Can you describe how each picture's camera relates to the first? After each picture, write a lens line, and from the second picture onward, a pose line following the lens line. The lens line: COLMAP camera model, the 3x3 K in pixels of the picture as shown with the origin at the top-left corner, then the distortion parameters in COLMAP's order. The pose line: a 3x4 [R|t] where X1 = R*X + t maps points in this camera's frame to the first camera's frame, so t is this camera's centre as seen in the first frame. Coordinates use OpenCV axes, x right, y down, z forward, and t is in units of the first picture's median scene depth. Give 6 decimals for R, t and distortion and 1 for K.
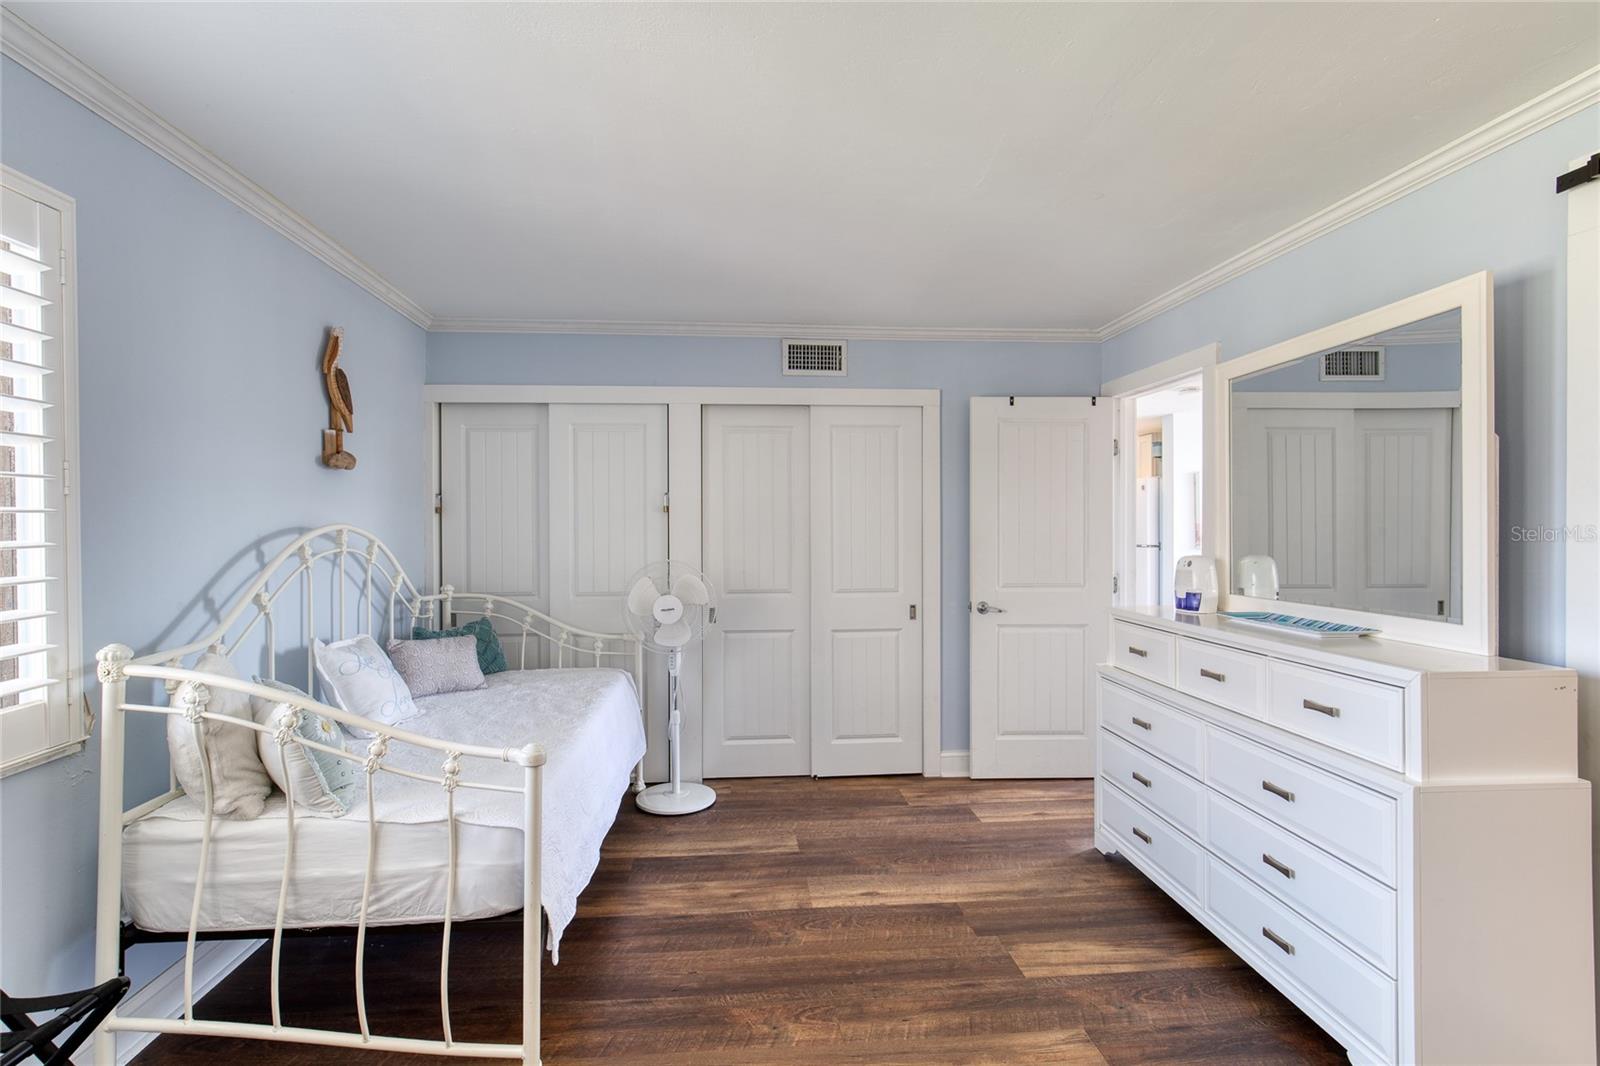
lens RADIAL K [[726.7, 0, 789.5], [0, 726.7, 529.1], [0, 0, 1]] dist [-0.019196, 0.006599]
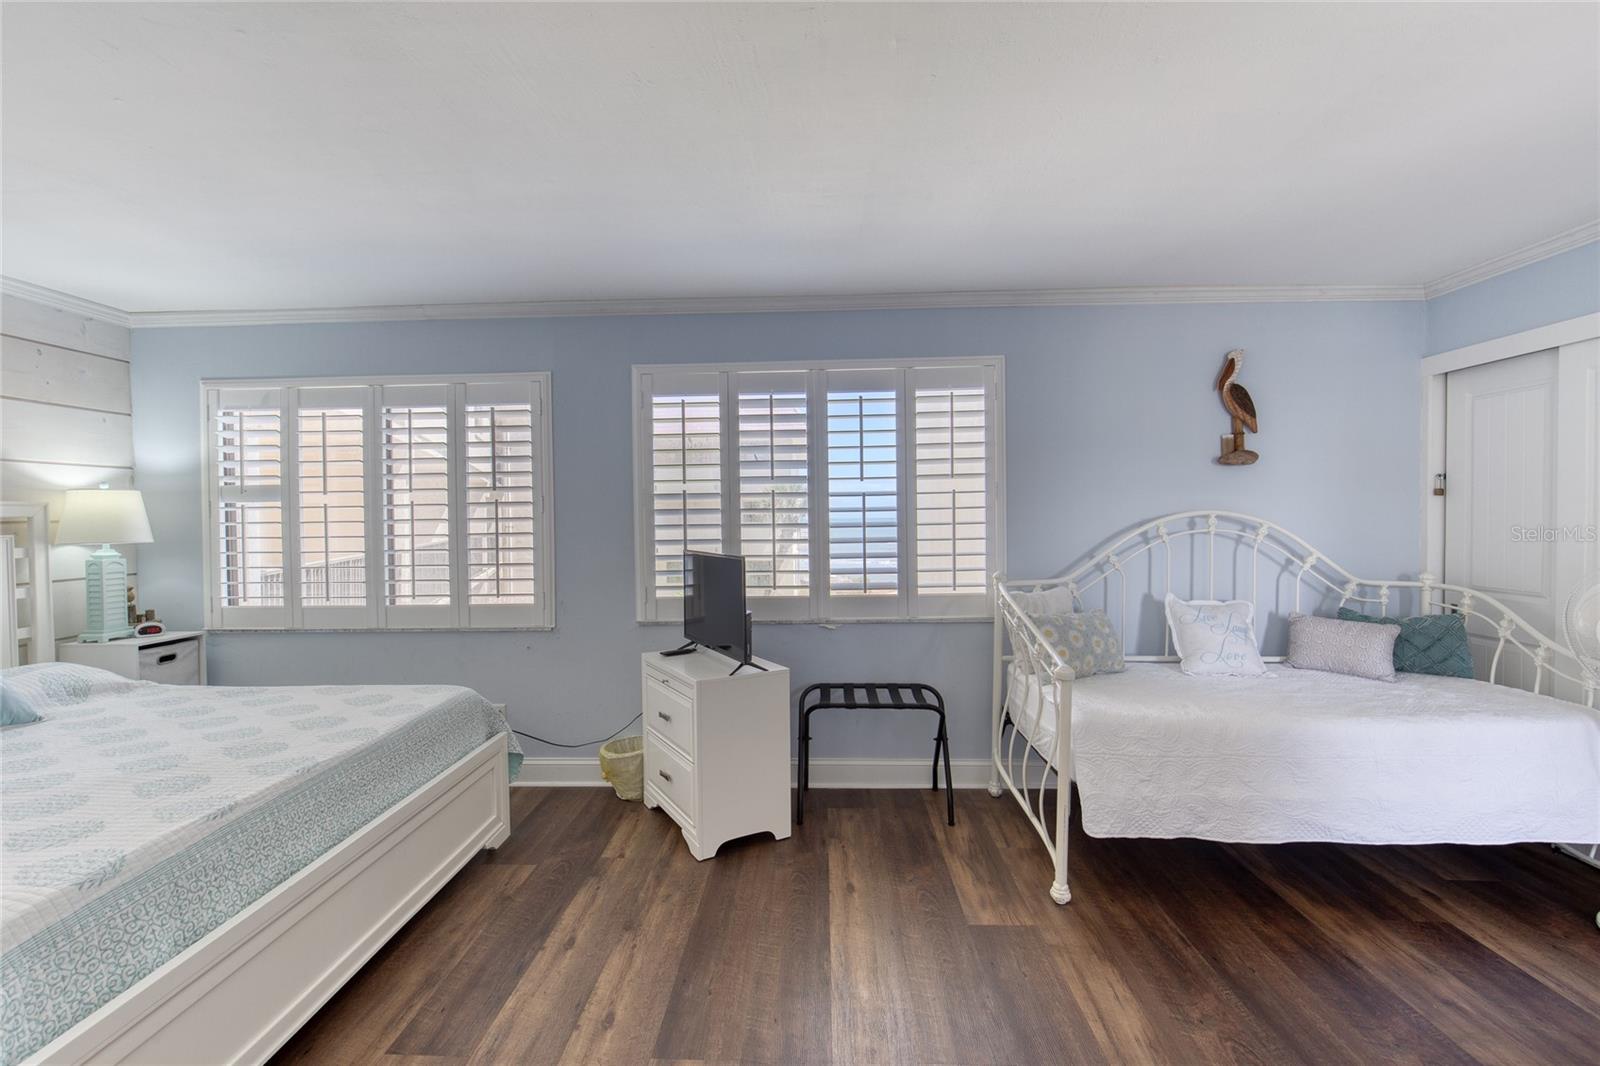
lens RADIAL K [[725.1, 0, 787.8], [0, 725.1, 529.1], [0, 0, 1]] dist [-0.015188, 0.007682]
pose [[-0.129063, 0.024939, -0.991323, 0.788896], [0.006536, 0.999683, 0.024299, -0.009142], [0.991615, -0.003343, -0.129185, 0.443608]]
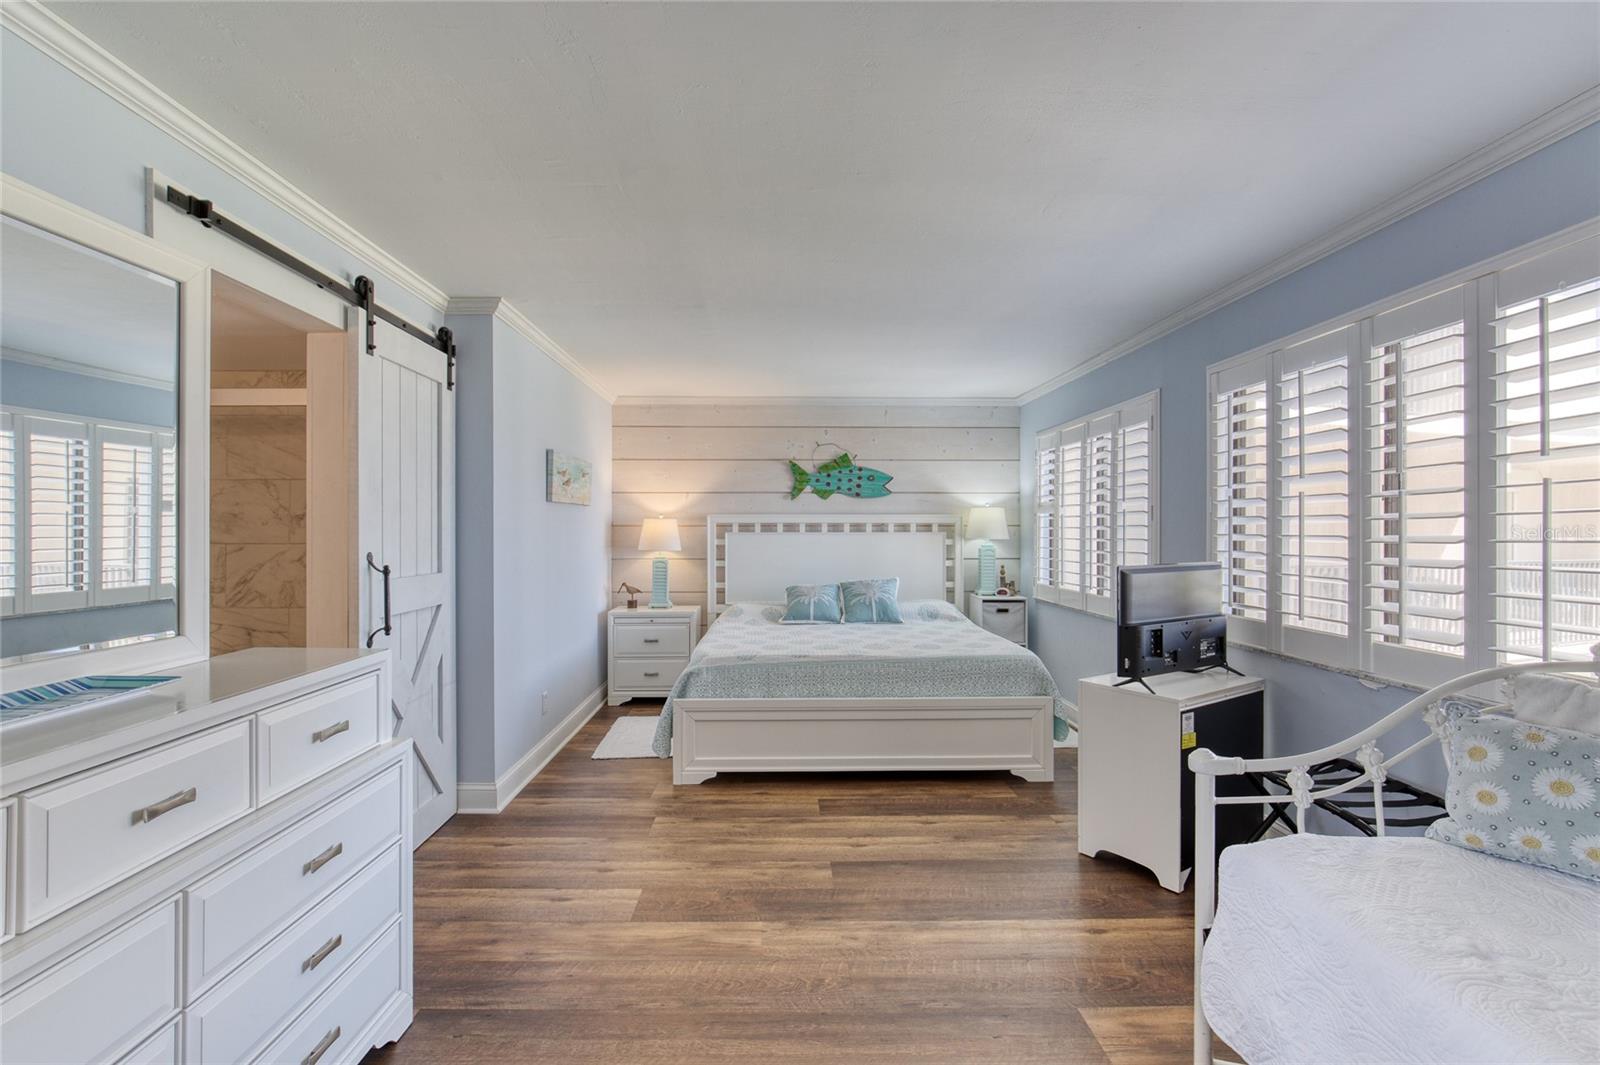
lens RADIAL K [[722.8, 0, 793.9], [0, 722.8, 527.4], [0, 0, 1]] dist [-0.018749, 0.006187]
pose [[-0.998450, 0.003704, 0.055525, 0.088718], [0.003848, 0.999989, 0.002491, -0.002160], [-0.055516, 0.002700, -0.998454, 1.378257]]
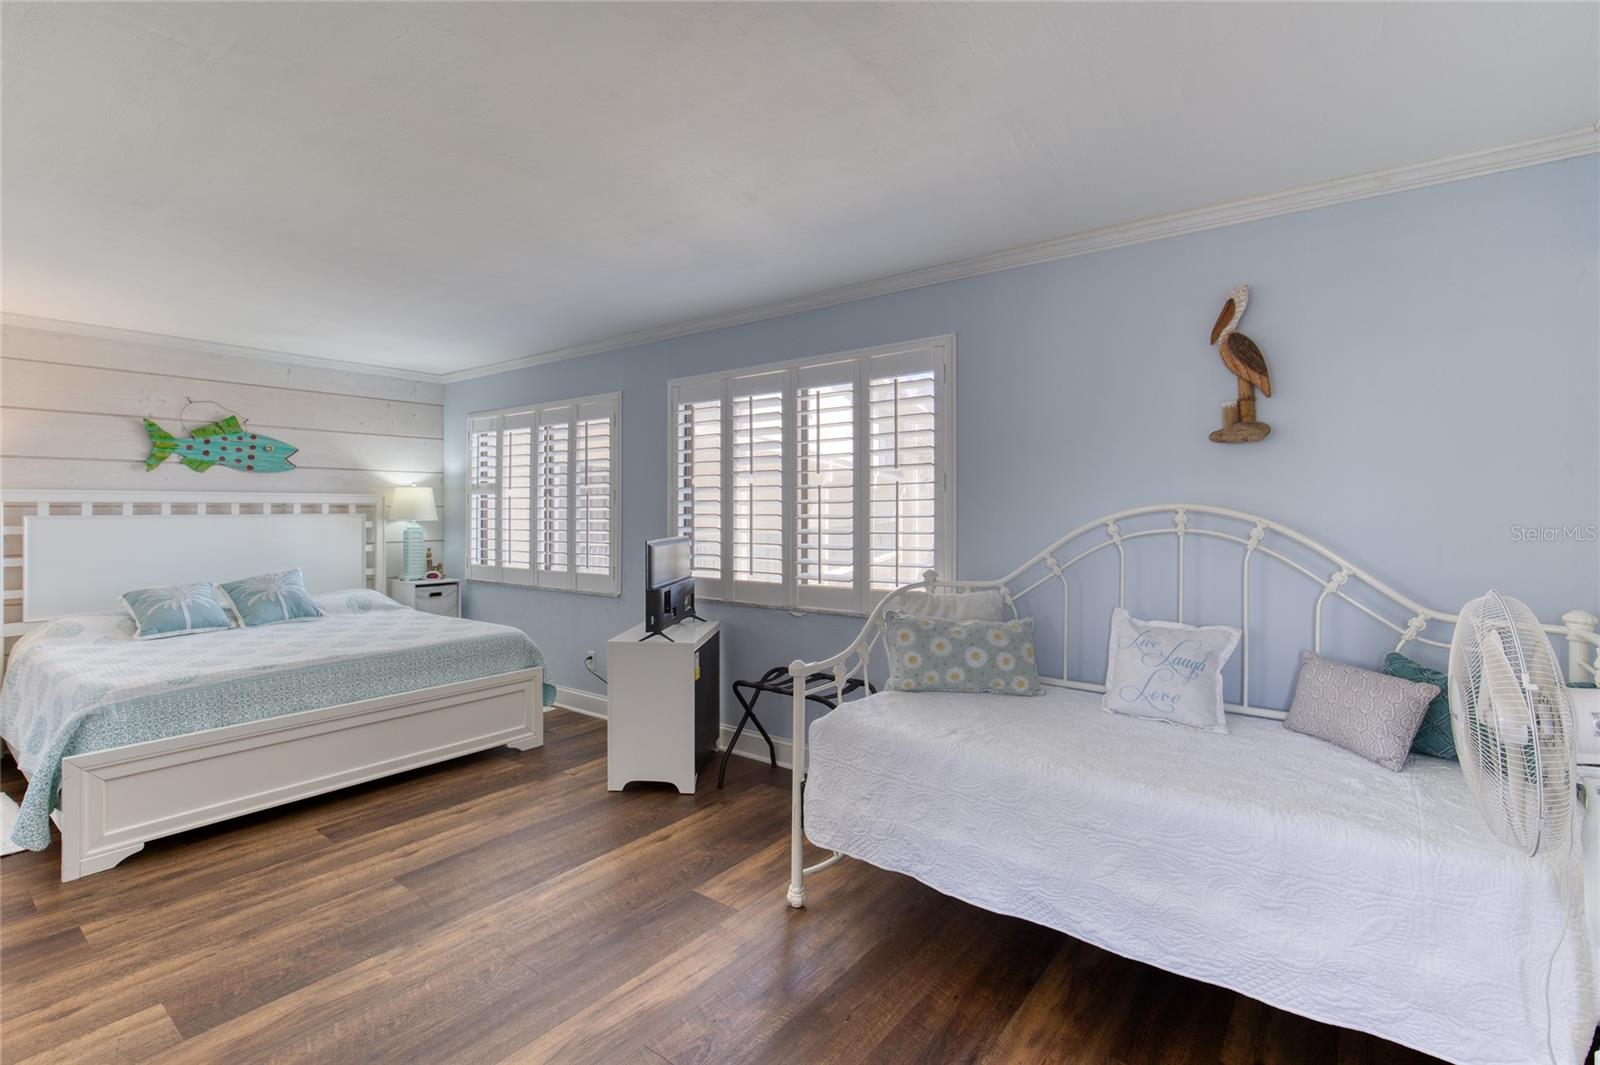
lens RADIAL K [[742.0, 0, 773.9], [0, 742.0, 504.9], [0, 0, 1]] dist [-0.018071, 0.007472]
pose [[-0.681405, 0.000645, -0.731907, 0.506330], [0.000247, 1.000000, 0.000651, -0.005805], [0.731907, 0.000263, -0.681405, 1.356989]]
